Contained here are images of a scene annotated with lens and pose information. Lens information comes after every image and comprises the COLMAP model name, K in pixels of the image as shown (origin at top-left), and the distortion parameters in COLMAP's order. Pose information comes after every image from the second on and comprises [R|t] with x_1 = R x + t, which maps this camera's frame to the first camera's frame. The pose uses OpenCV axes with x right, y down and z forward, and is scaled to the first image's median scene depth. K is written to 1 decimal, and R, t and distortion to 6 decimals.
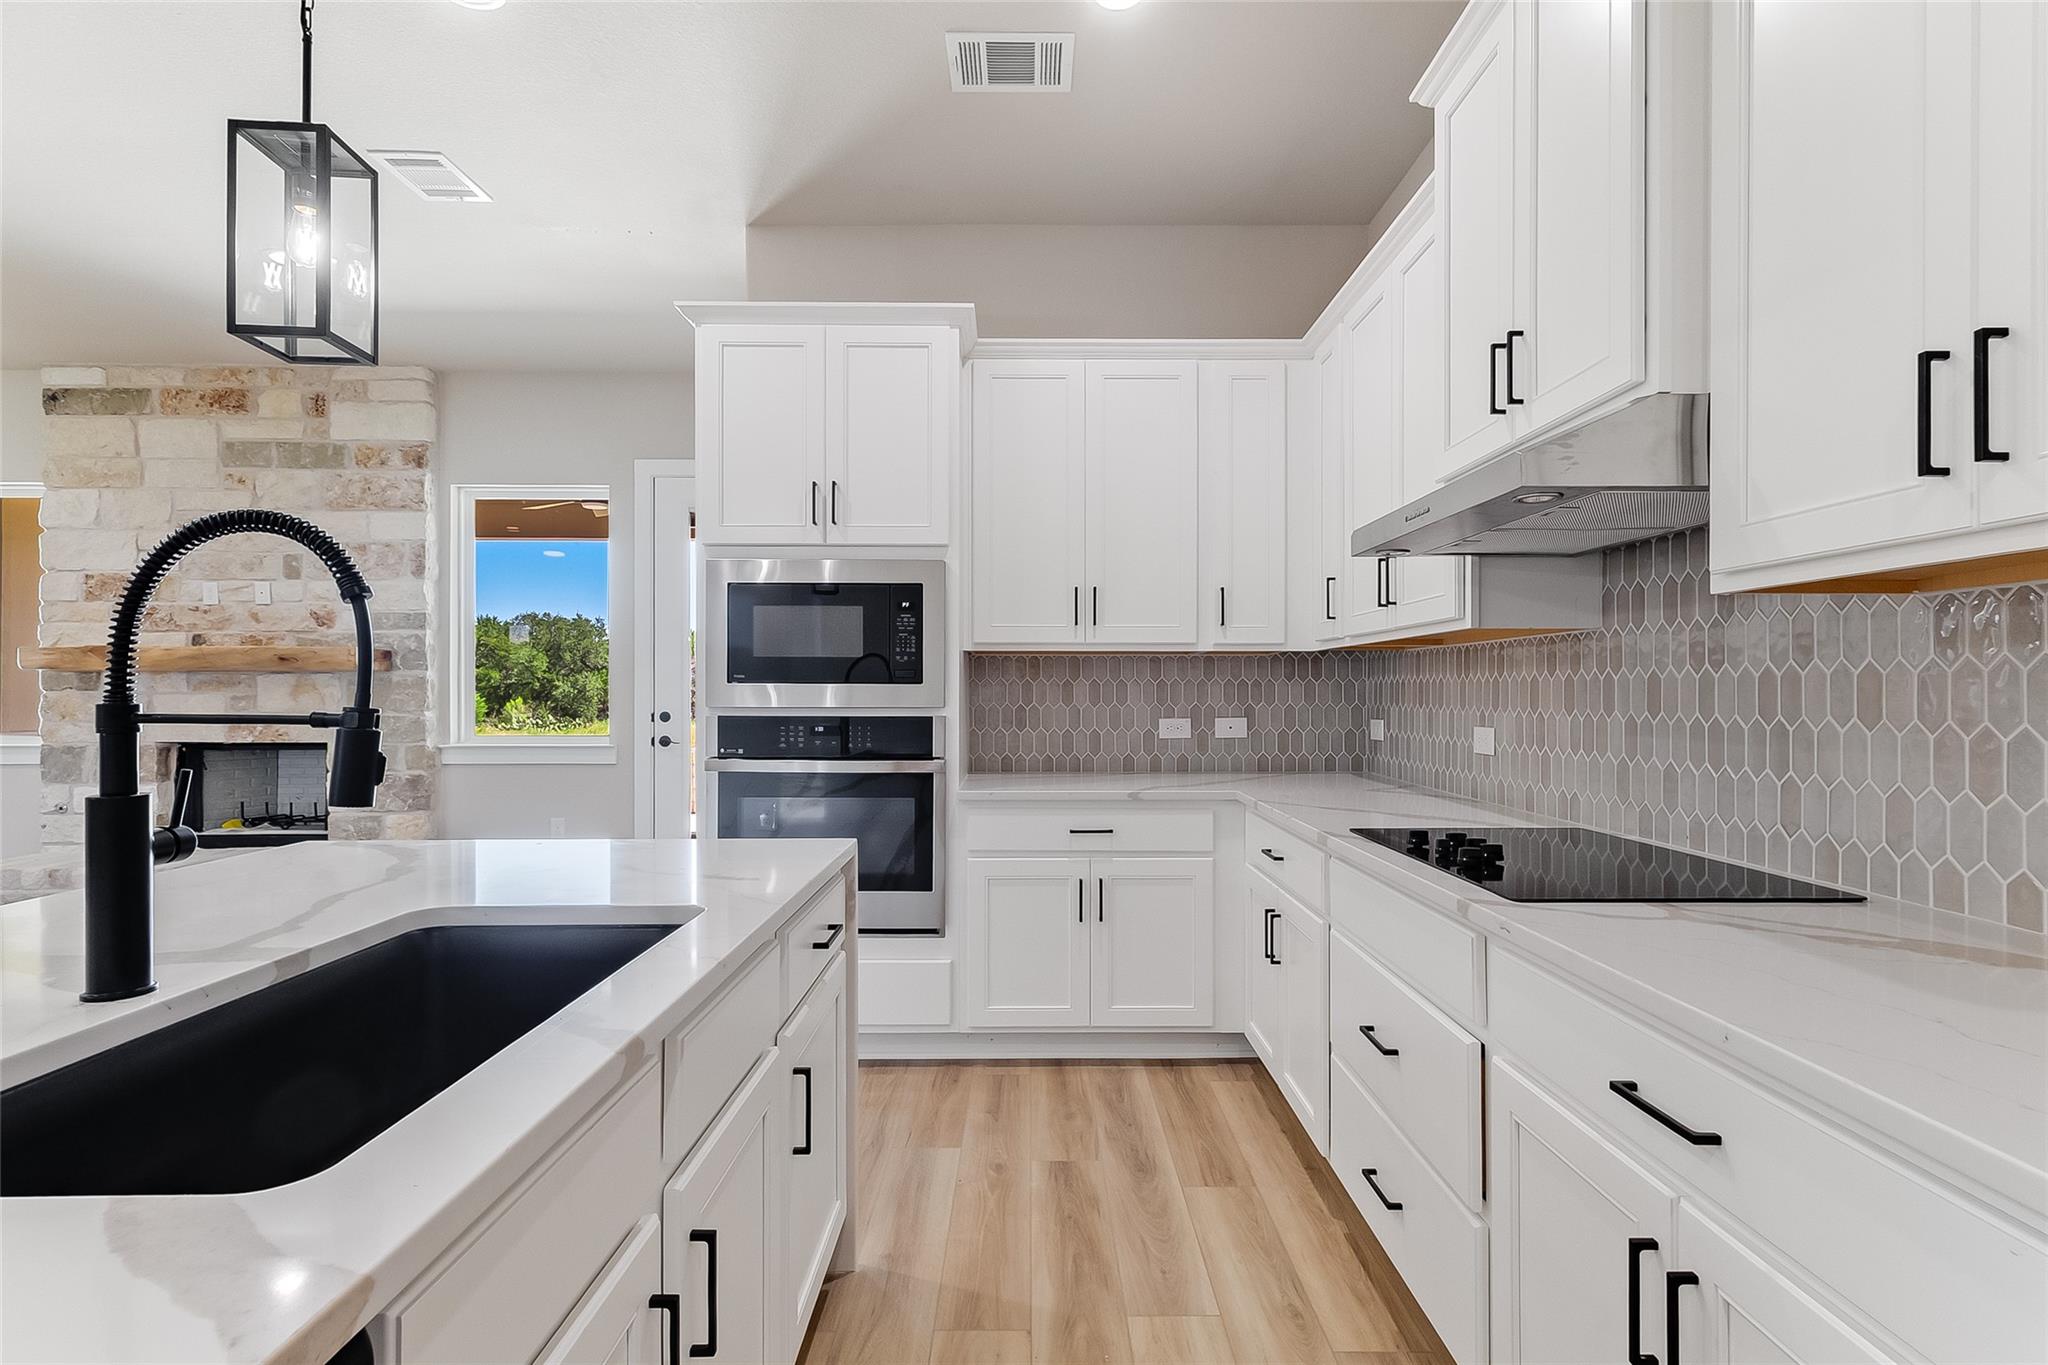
lens RADIAL K [[932.4, 0, 1029.5], [0, 932.4, 680.0], [0, 0, 1]] dist [0.021399, 0.001930]
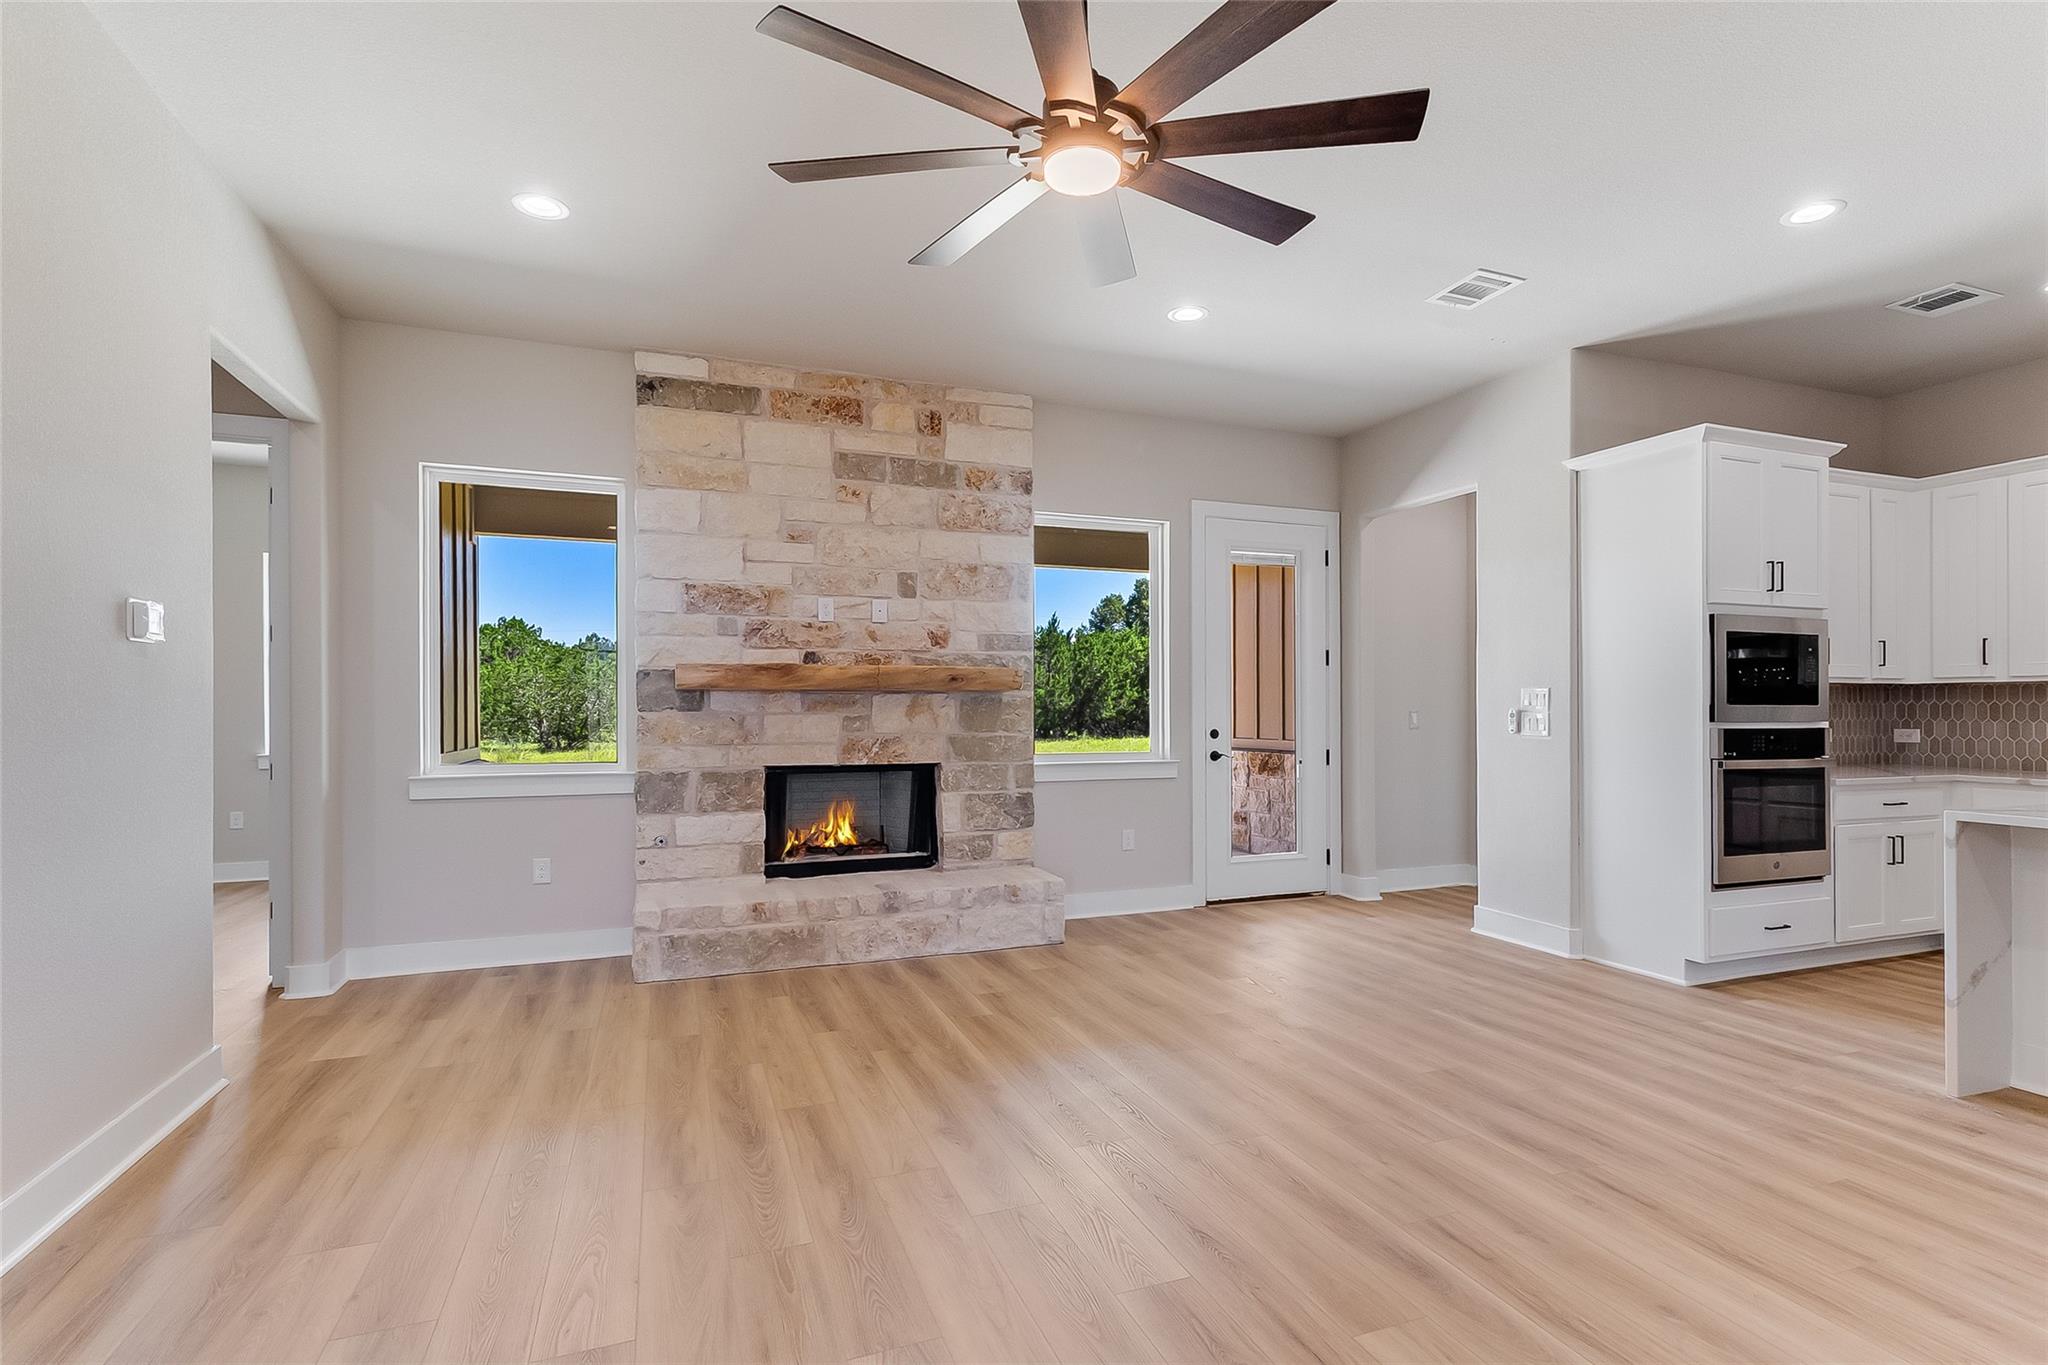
lens RADIAL K [[932.4, 0, 1041.9], [0, 932.4, 700.2], [0, 0, 1]] dist [0.021399, 0.001930]
pose [[0.932990, 0.002079, 0.359896, -0.997512], [-0.002383, 0.999997, 0.000401, -0.000670], [-0.359895, -0.001232, 0.932992, 0.042863]]
